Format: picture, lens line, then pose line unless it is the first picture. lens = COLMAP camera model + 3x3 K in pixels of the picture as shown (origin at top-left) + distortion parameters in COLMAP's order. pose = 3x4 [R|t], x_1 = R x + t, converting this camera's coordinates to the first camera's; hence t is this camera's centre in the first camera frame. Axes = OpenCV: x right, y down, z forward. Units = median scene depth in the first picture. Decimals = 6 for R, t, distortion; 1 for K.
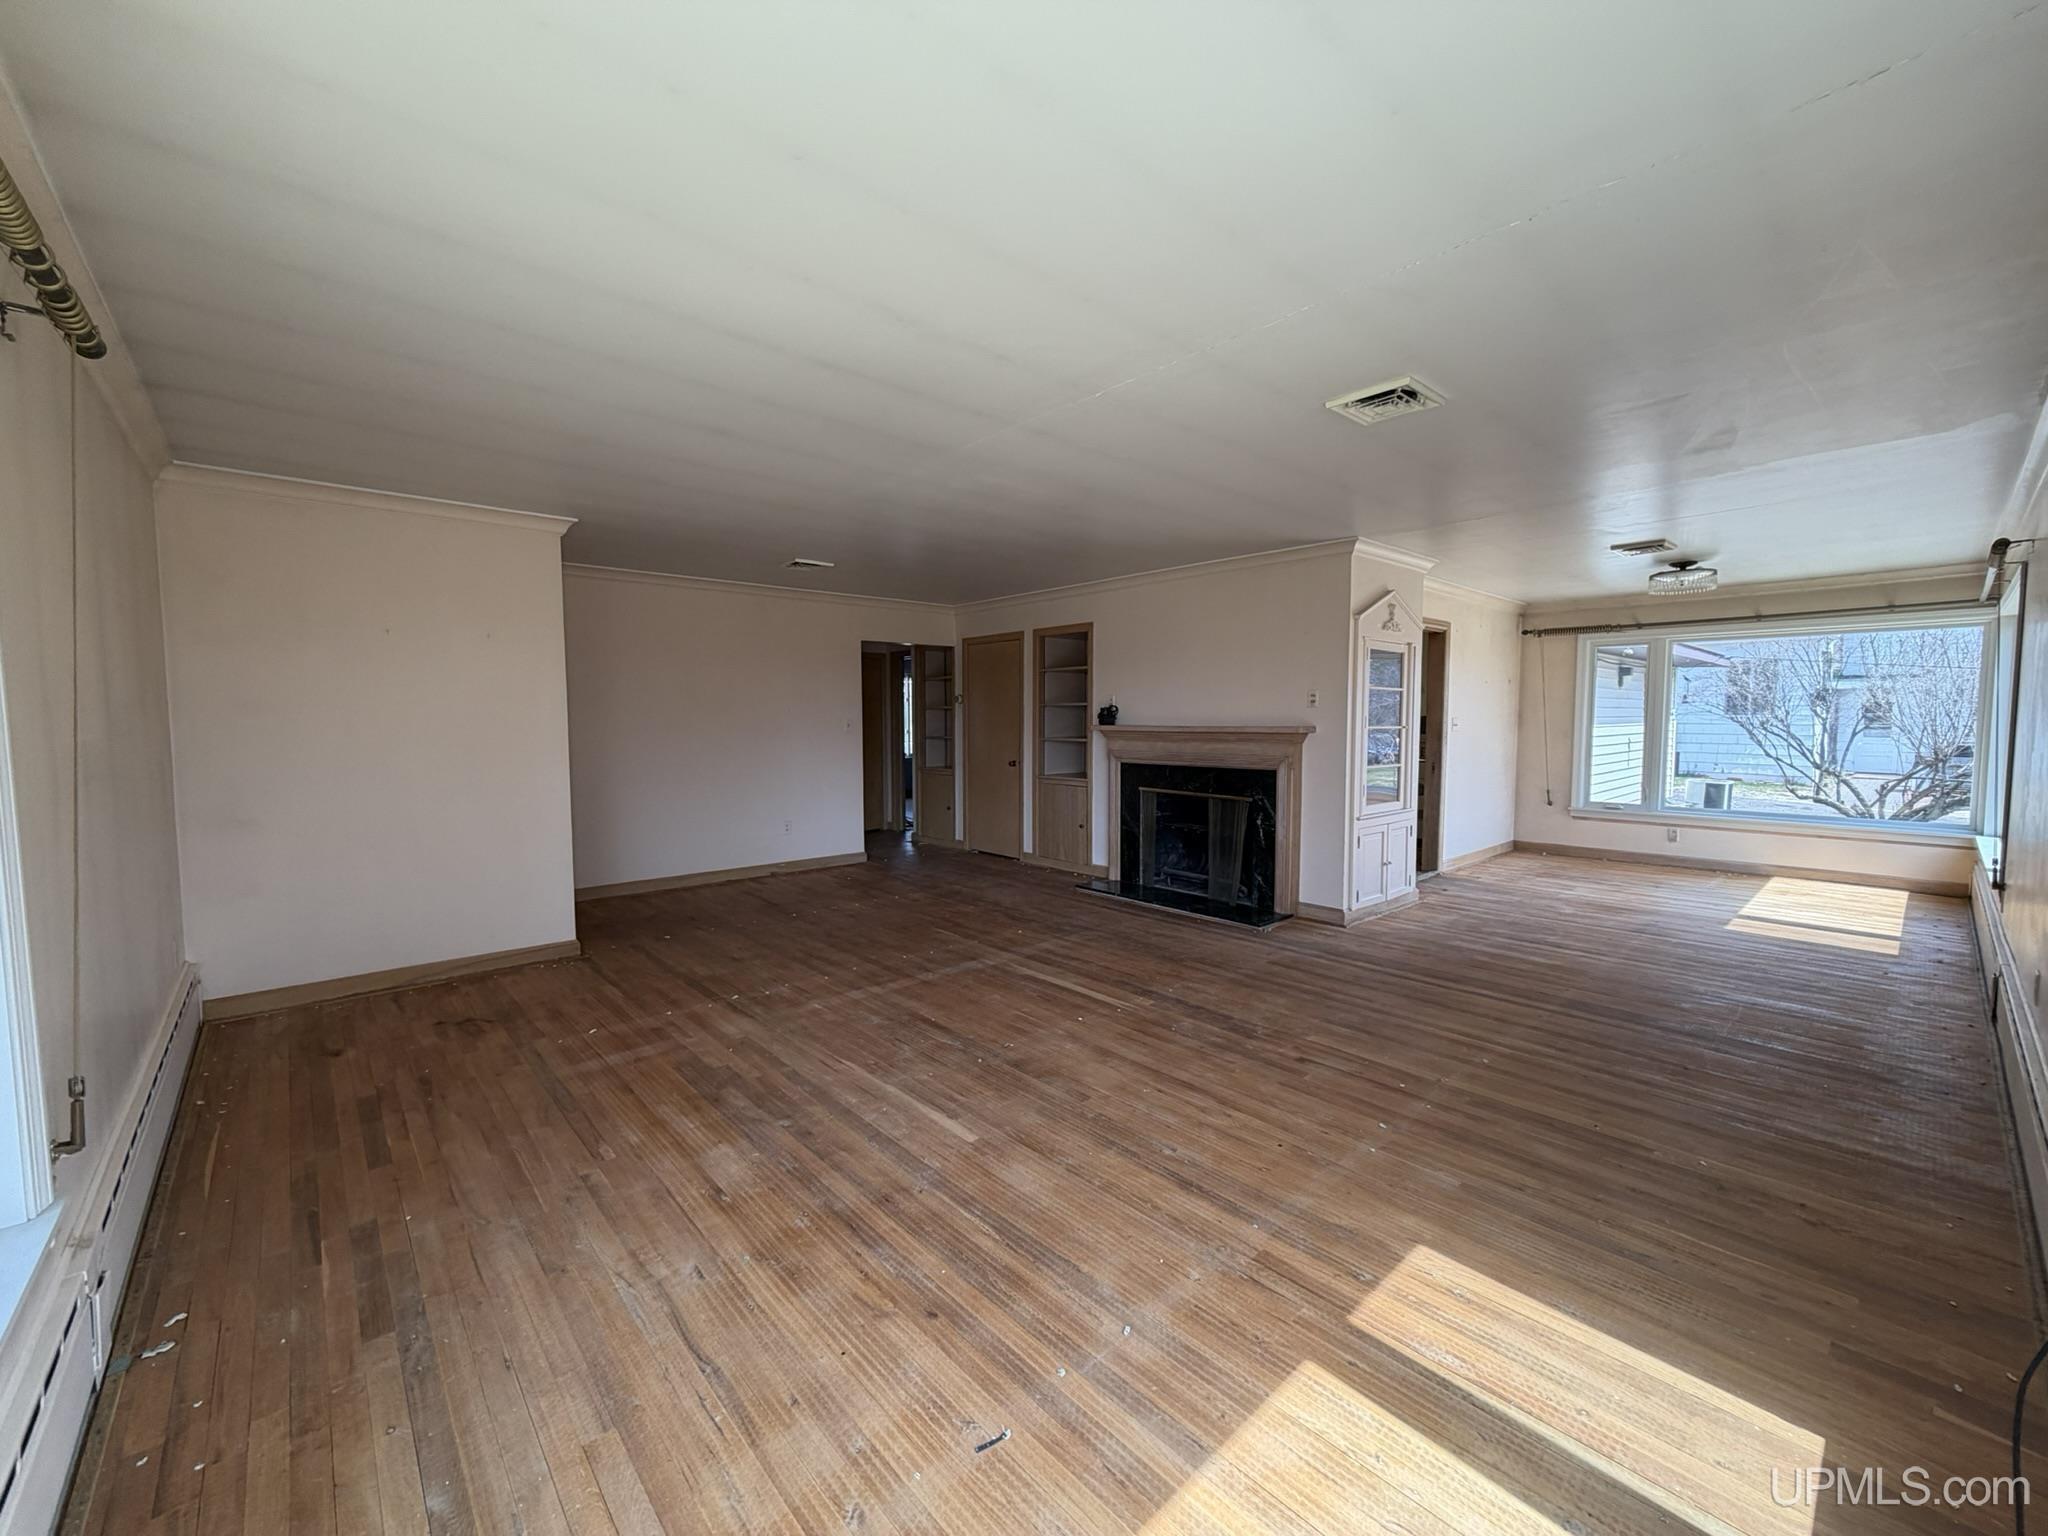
lens RADIAL K [[814.3, 0, 1030.4], [0, 814.3, 771.6], [0, 0, 1]] dist [-0.000881, -0.000230]
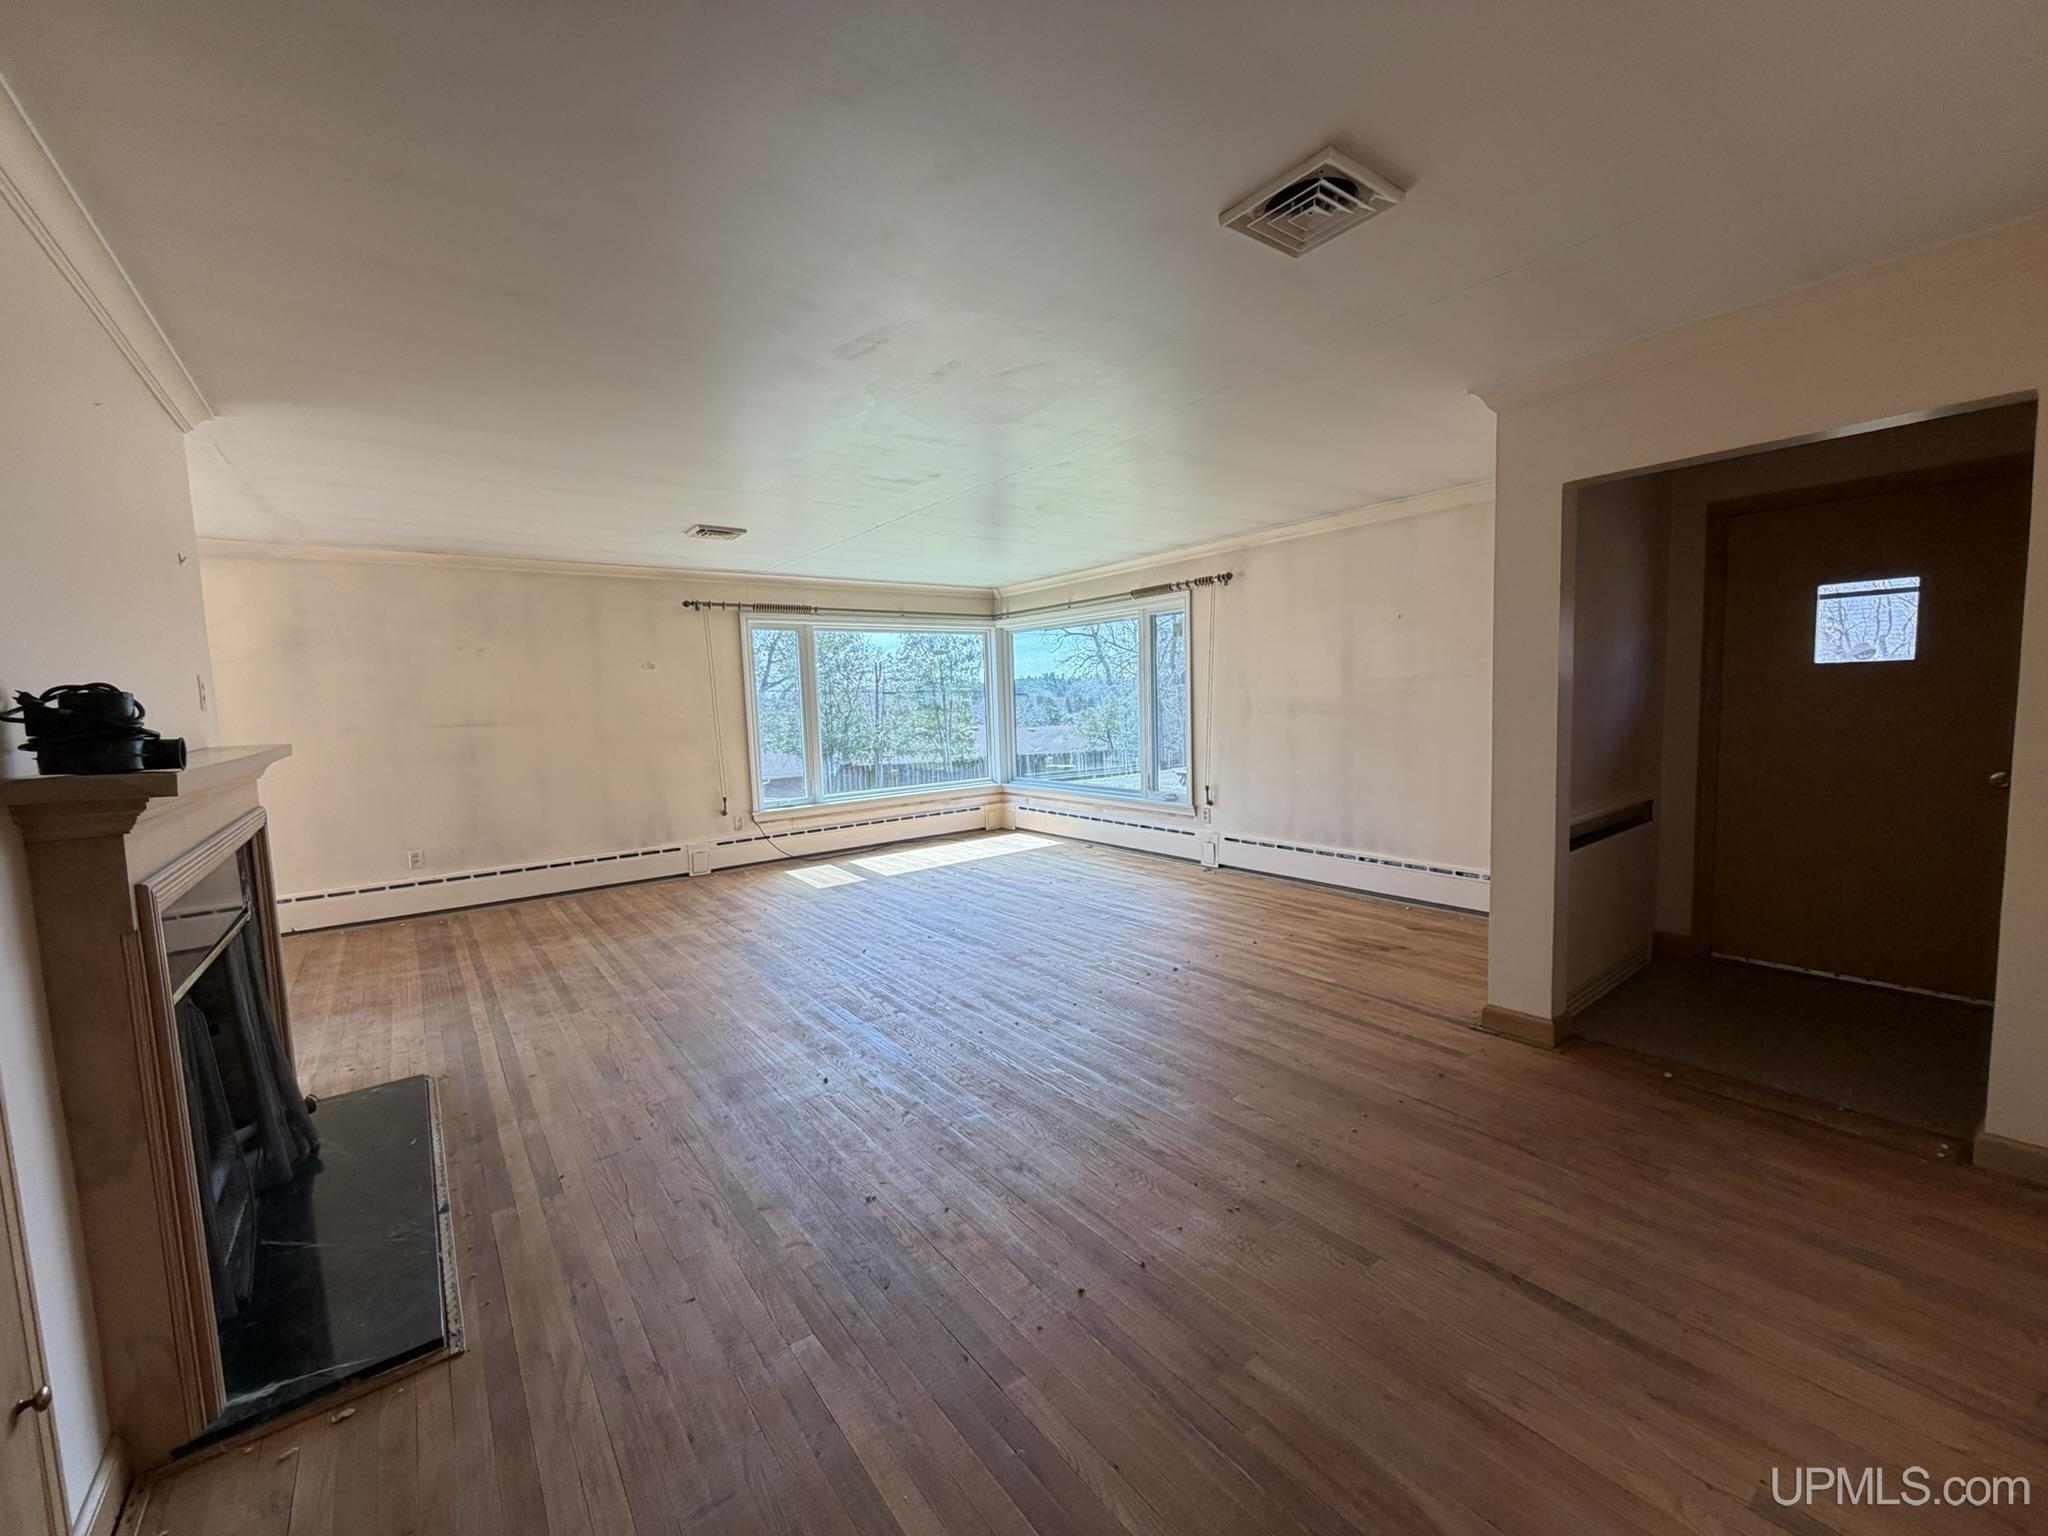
lens RADIAL K [[814.3, 0, 1027.4], [0, 814.3, 774.2], [0, 0, 1]] dist [-0.000881, -0.000230]
pose [[-0.996037, 0.028151, 0.084361, -0.257894], [0.041621, 0.985840, 0.162438, -0.128126], [-0.078594, 0.165306, -0.983106, 1.870015]]
